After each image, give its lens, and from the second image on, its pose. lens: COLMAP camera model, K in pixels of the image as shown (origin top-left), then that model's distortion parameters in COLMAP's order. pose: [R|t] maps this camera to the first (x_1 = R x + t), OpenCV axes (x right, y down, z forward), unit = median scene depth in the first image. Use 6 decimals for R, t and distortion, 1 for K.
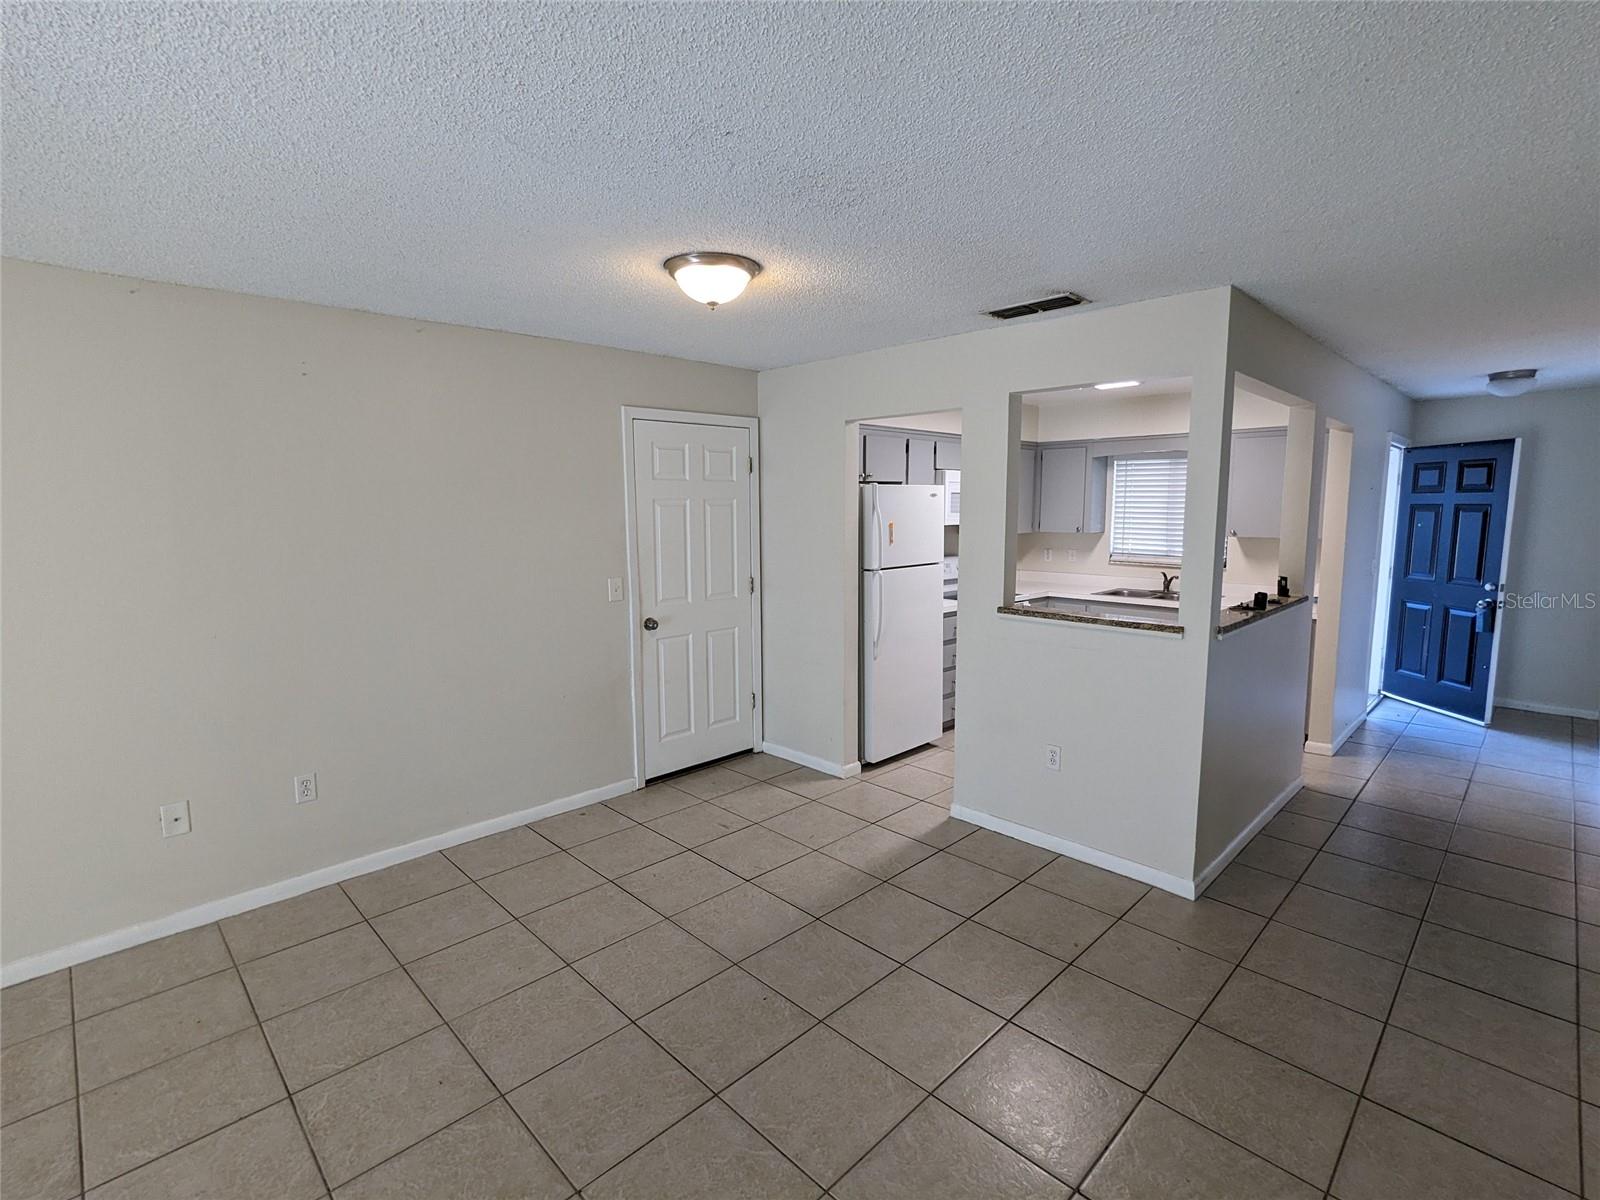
lens RADIAL K [[757.6, 0, 799.7], [0, 757.6, 597.0], [0, 0, 1]] dist [-0.000738, -0.001027]
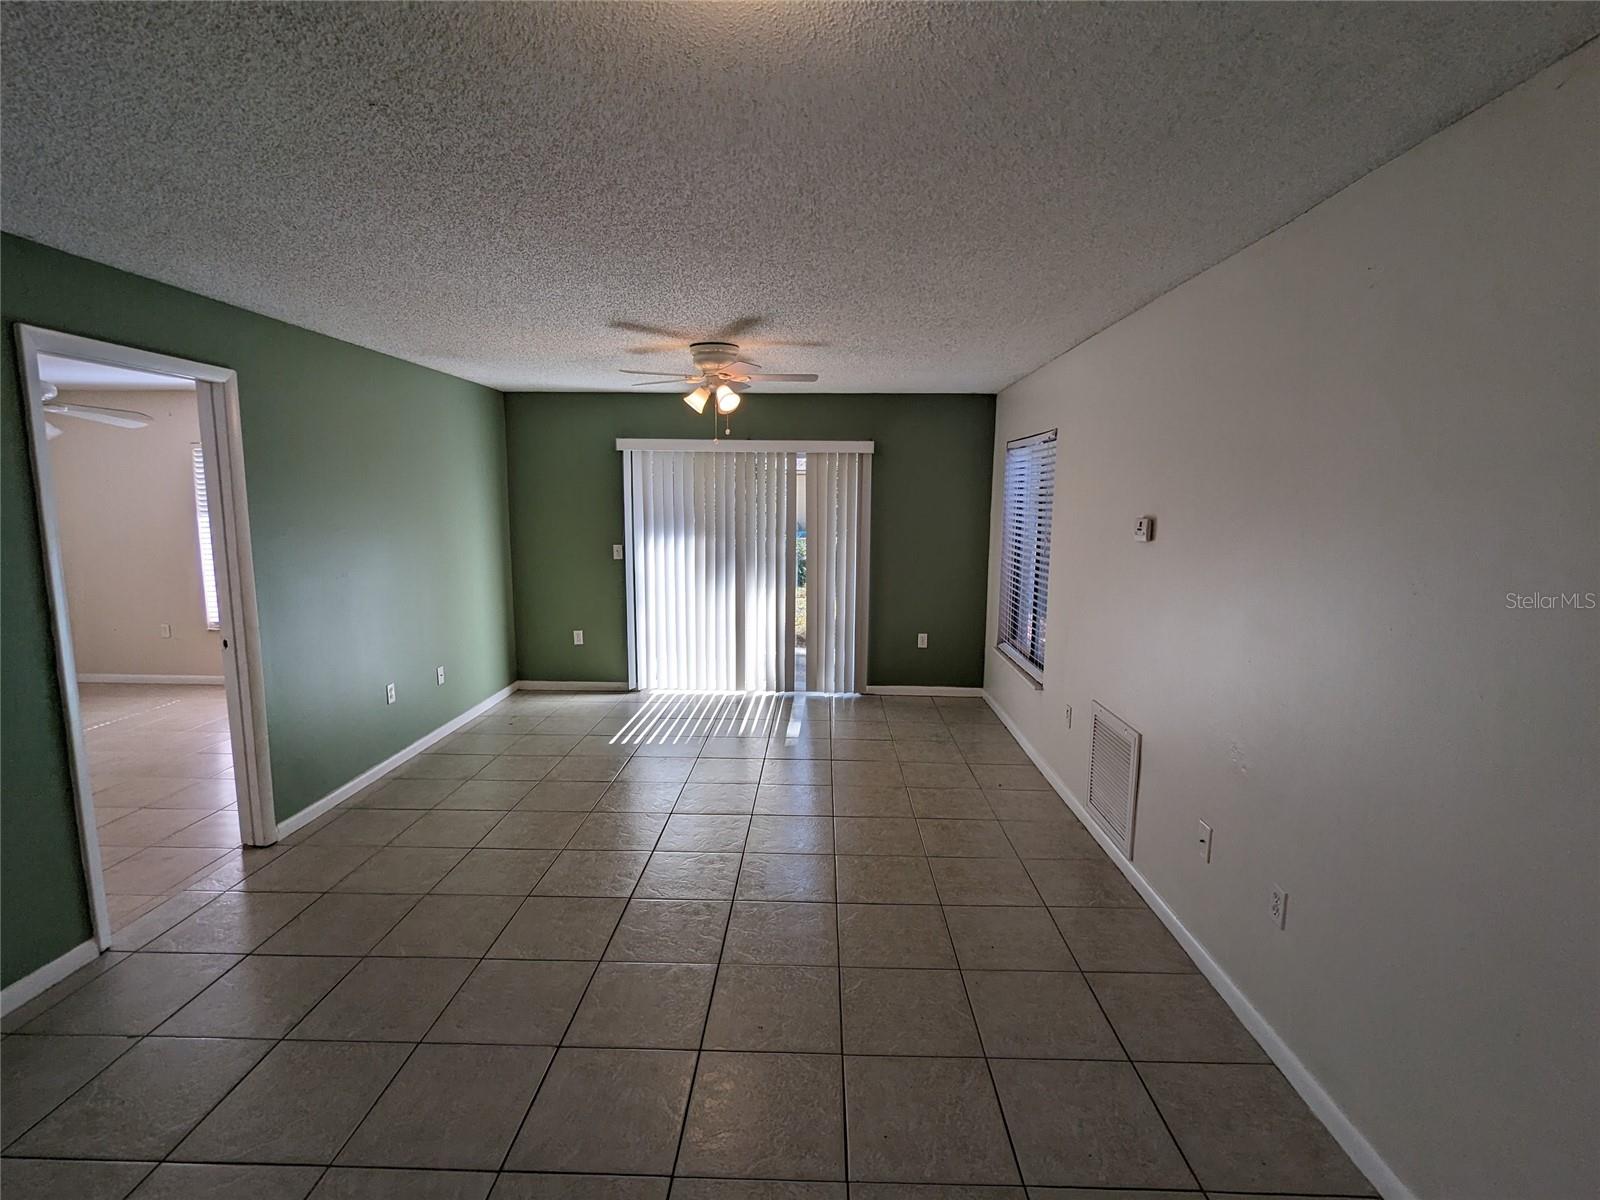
lens RADIAL K [[747.3, 0, 800.0], [0, 747.3, 600.0], [0, 0, 1]] dist [-0.003251, -0.000493]
pose [[-0.718102, 0.096969, -0.689150, 0.075731], [-0.091635, 0.968449, 0.231753, -0.095902], [0.689879, 0.229572, -0.686559, 0.757765]]
